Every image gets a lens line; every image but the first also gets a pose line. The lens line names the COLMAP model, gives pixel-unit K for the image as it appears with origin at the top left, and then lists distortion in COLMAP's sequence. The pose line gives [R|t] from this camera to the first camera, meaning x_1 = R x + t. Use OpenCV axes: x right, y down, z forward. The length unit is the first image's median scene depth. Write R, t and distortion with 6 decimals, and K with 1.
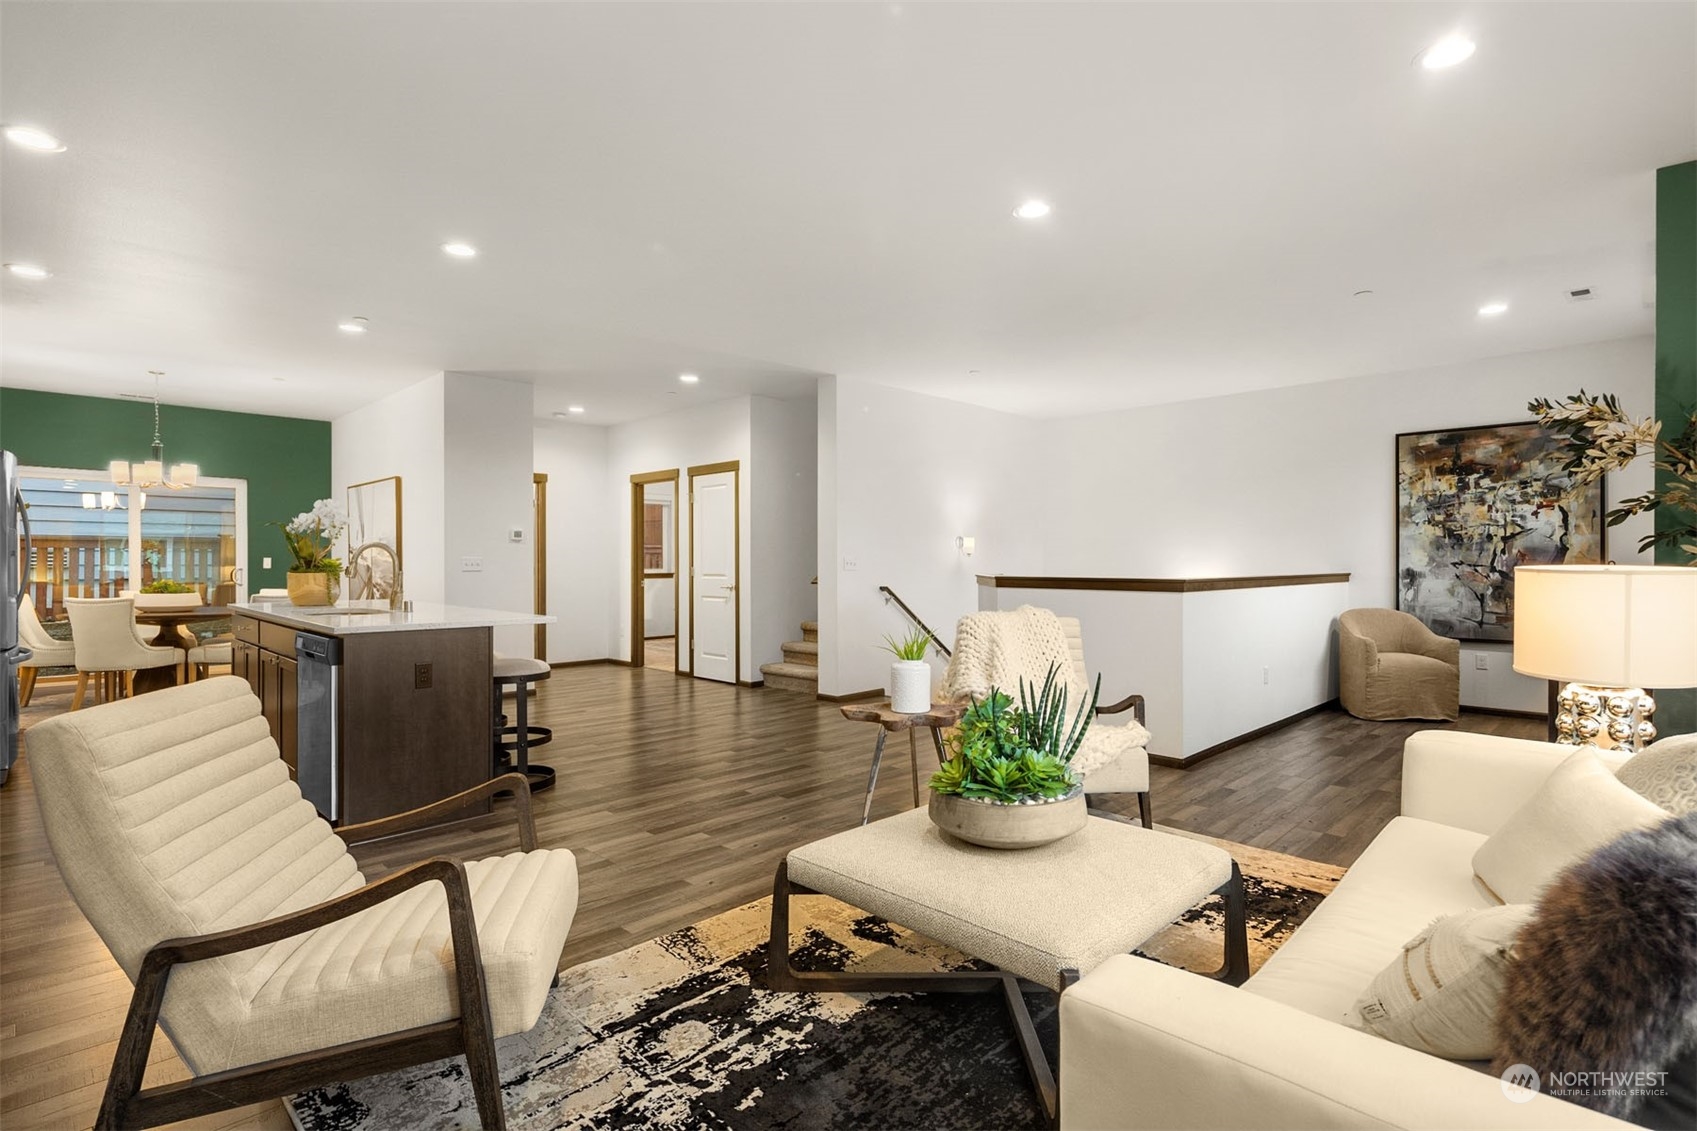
lens RADIAL K [[822.5, 0, 853.7], [0, 822.5, 565.3], [0, 0, 1]] dist [0.007161, -0.003430]
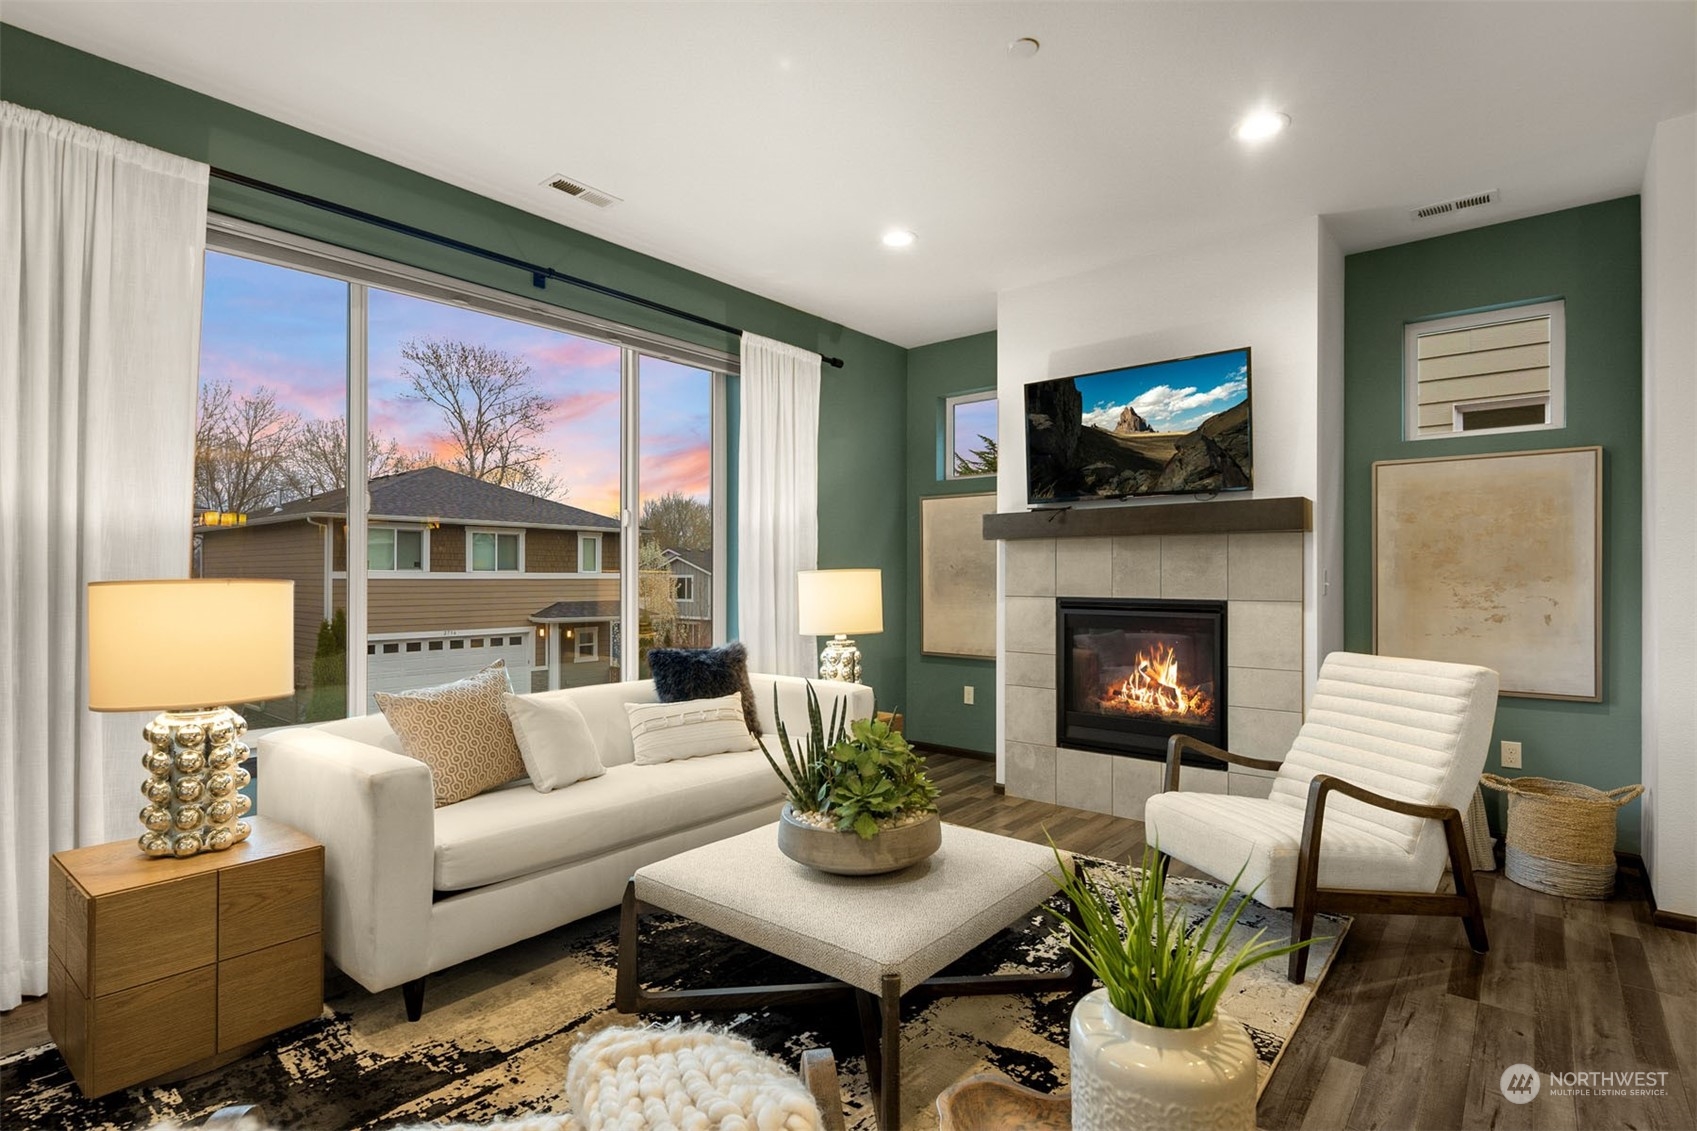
lens RADIAL K [[822.5, 0, 865.3], [0, 822.5, 571.3], [0, 0, 1]] dist [0.007161, -0.003430]
pose [[-0.995076, -0.002779, -0.099079, 0.099947], [-0.002994, 0.999993, 0.002021, -0.005591], [0.099073, 0.002308, -0.995078, 0.703064]]
